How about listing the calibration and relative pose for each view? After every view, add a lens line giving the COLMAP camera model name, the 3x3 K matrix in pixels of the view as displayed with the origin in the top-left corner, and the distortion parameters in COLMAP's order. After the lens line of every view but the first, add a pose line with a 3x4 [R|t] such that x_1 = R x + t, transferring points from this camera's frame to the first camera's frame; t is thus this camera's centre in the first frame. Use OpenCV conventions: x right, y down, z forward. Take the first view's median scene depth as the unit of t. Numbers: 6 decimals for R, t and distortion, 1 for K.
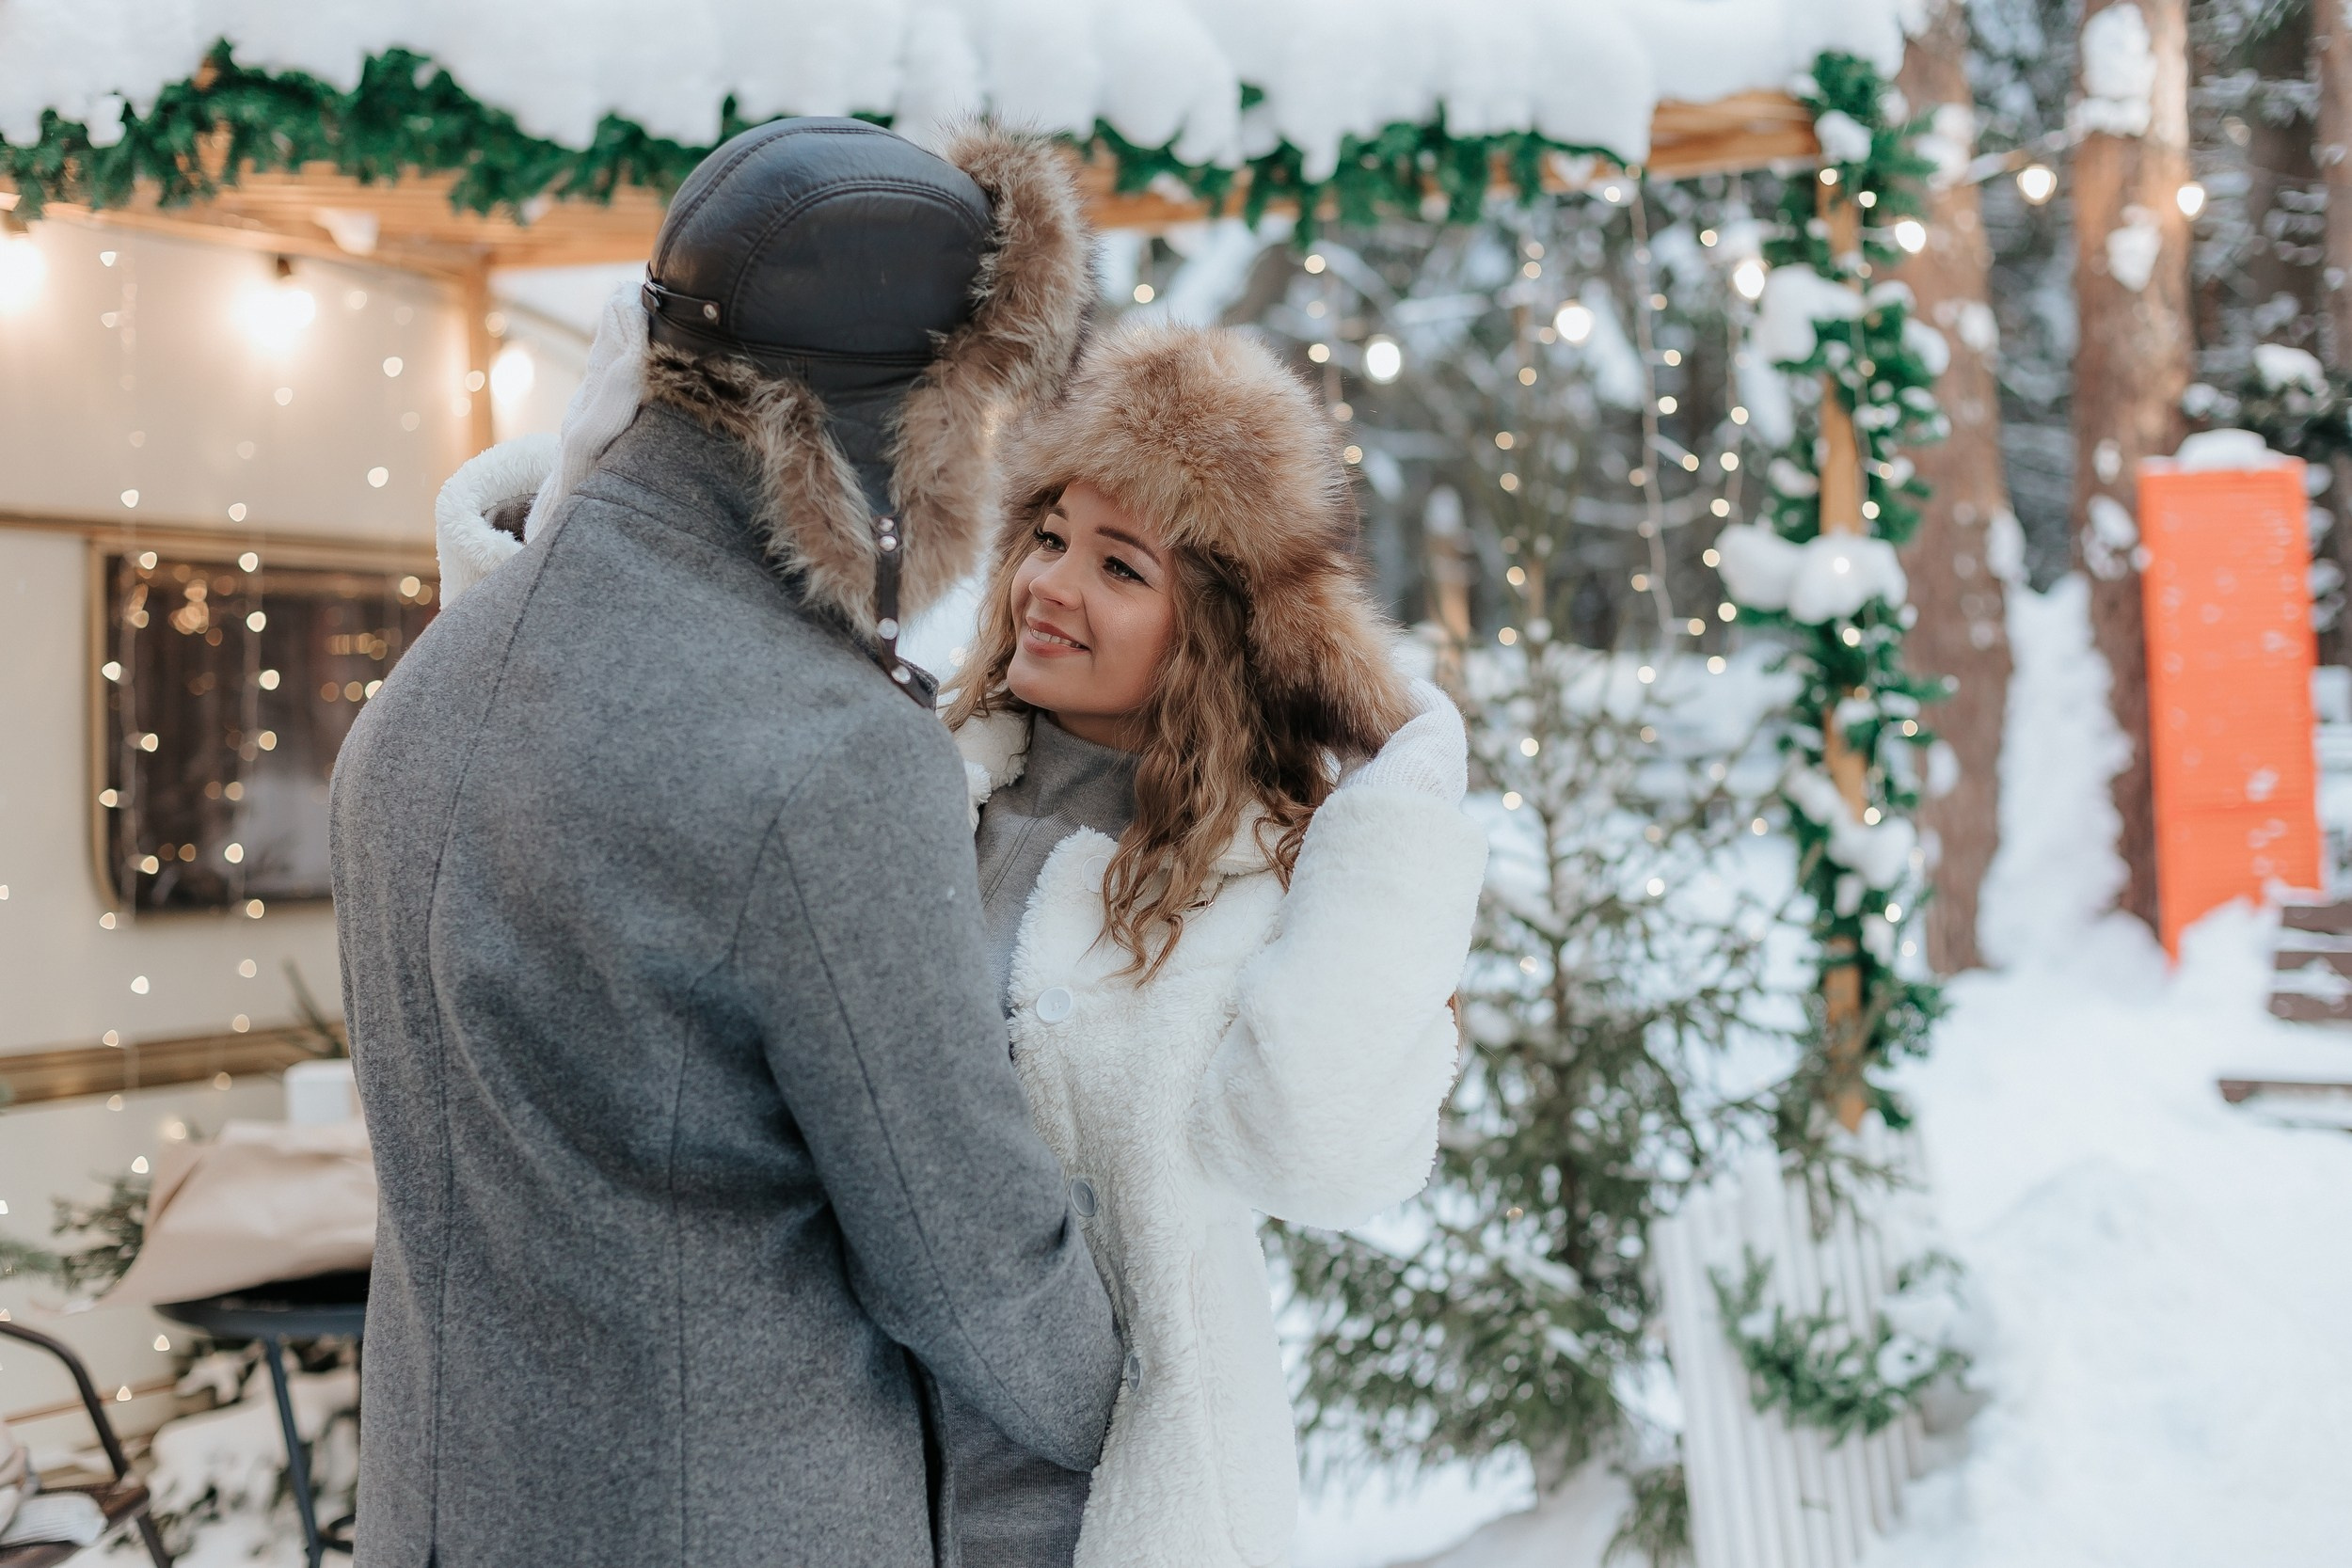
lens RADIAL K [[3459.9, 0, 1176.0], [0, 3459.9, 784.0], [0, 0, 1]] dist [-0.124366, 0.032620]
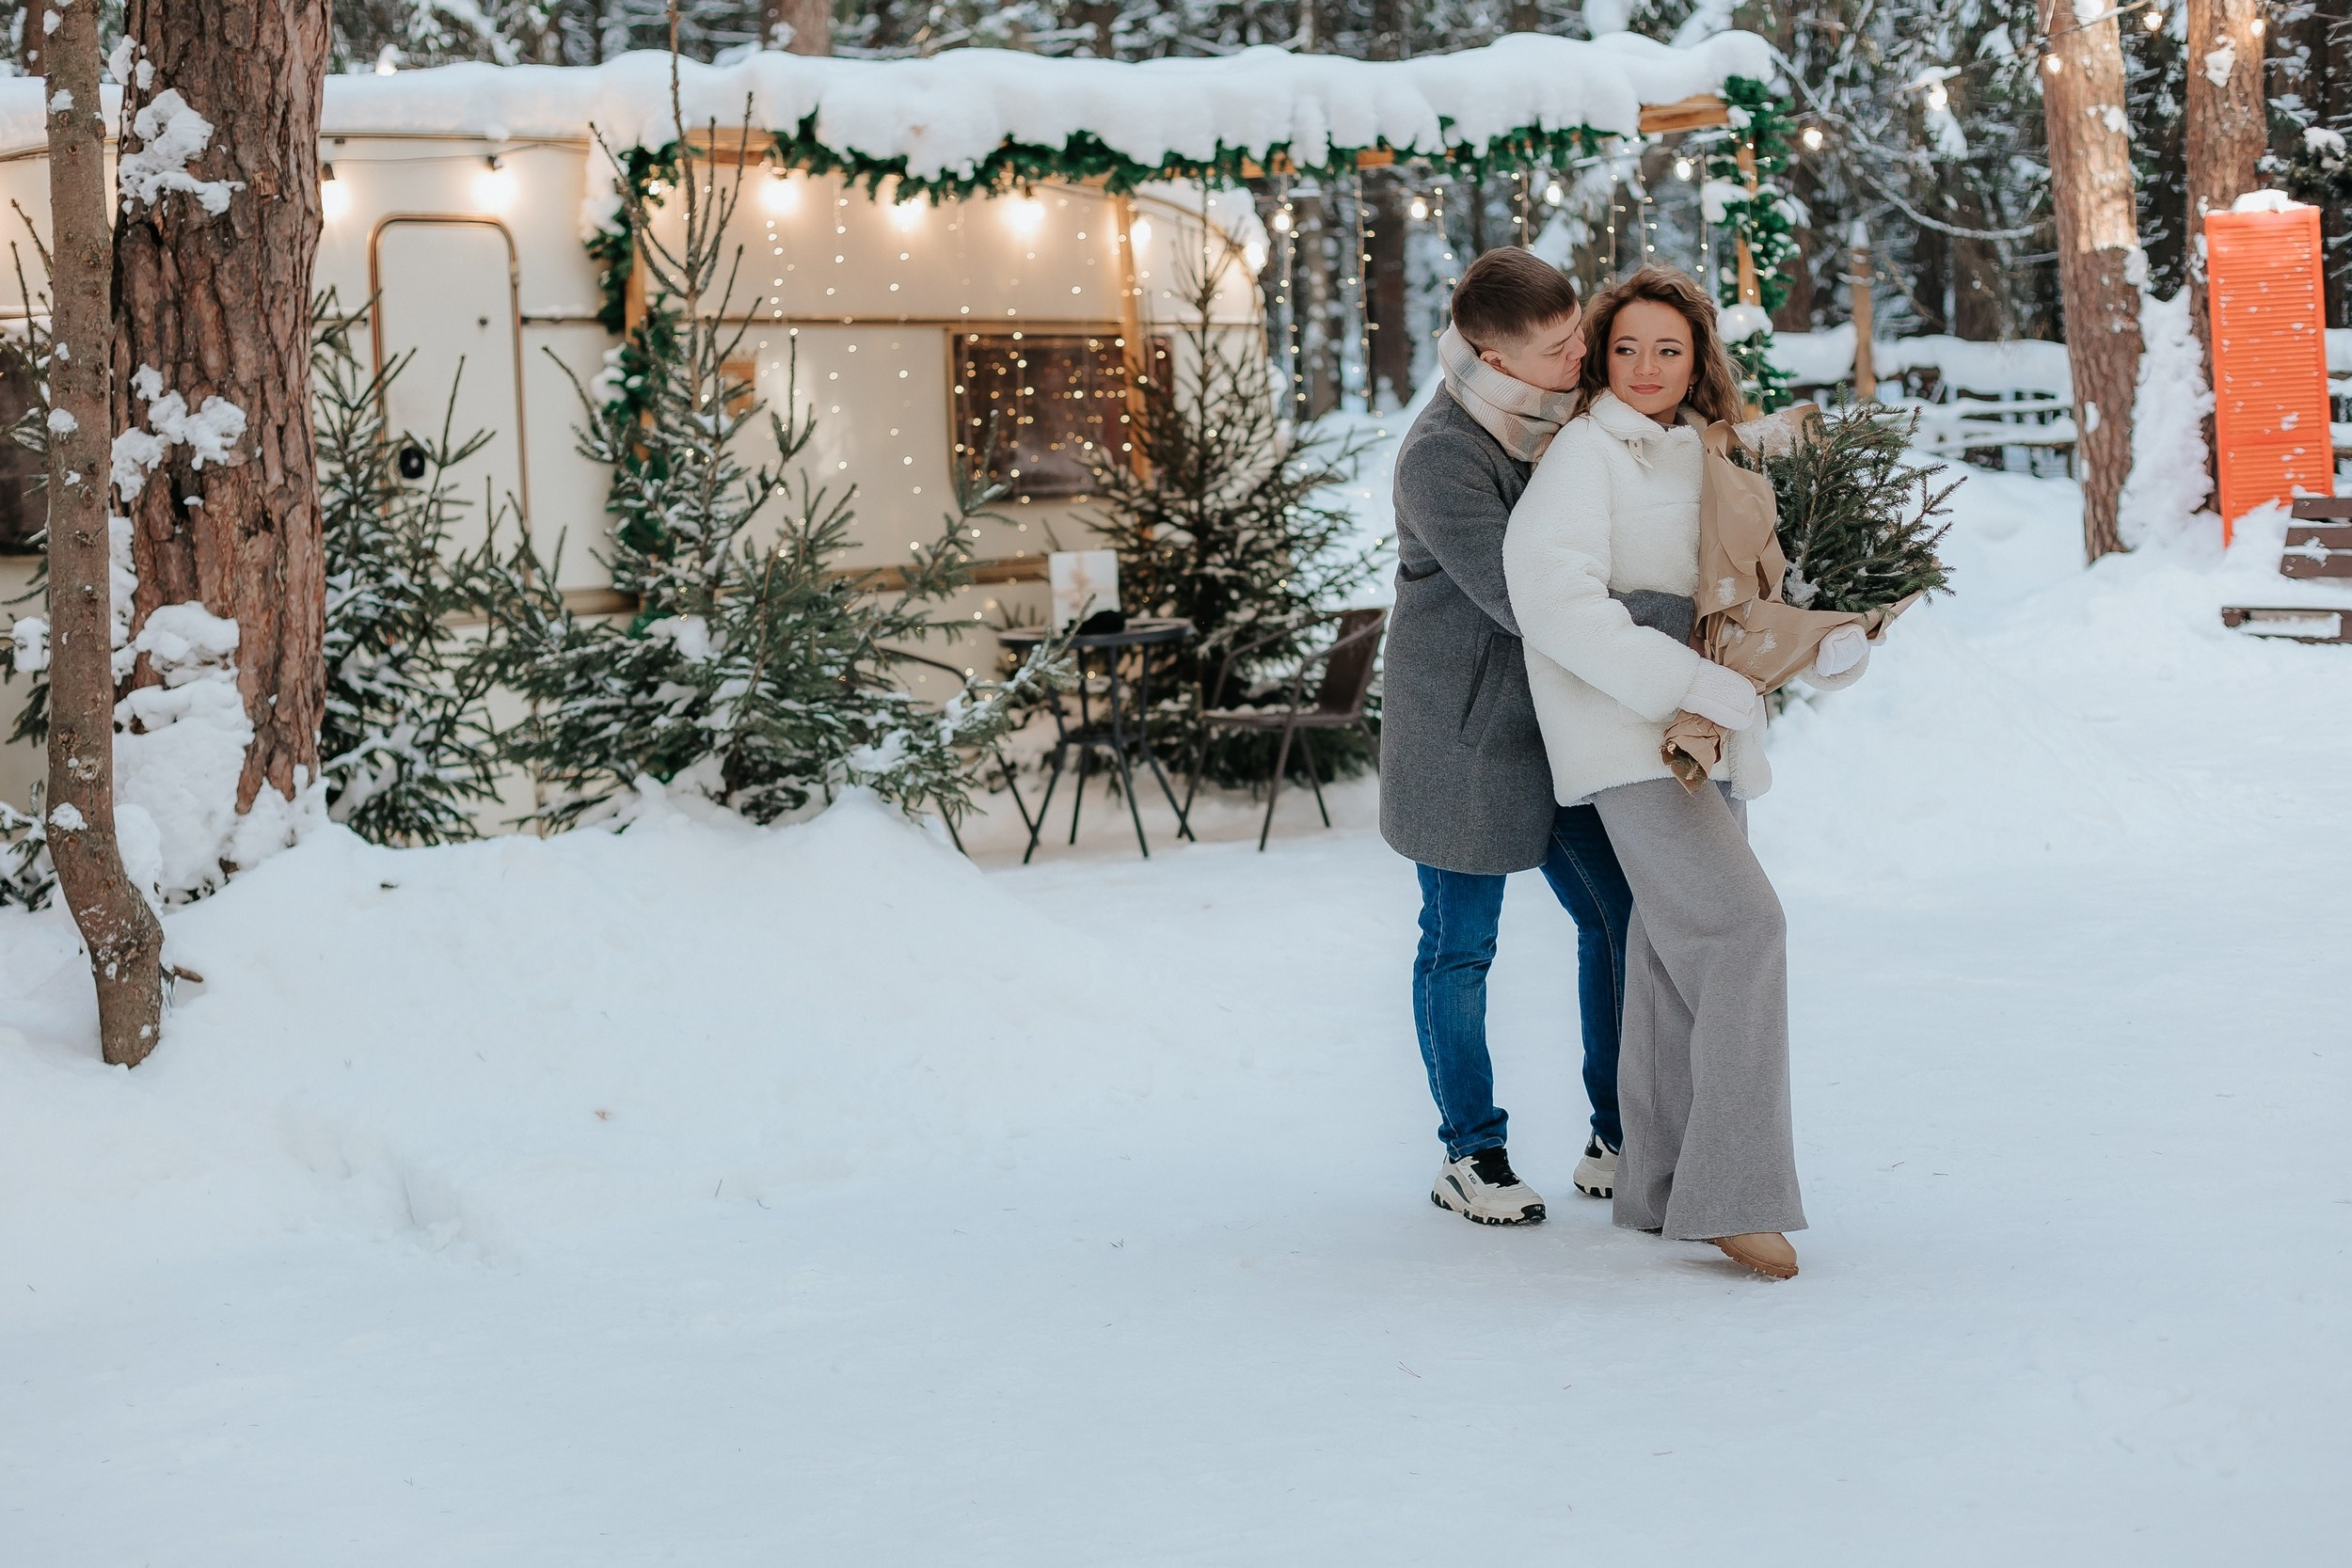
lens RADIAL K [[3459.9, 0, 1176.0], [0, 3459.9, 784.0], [0, 0, 1]] dist [-0.124366, 0.032620]
pose [[0.979986, -0.007969, -0.198905, 0.270497], [0.026047, 0.995741, 0.088440, 0.027292], [0.197353, -0.091851, 0.976020, -1.190007]]
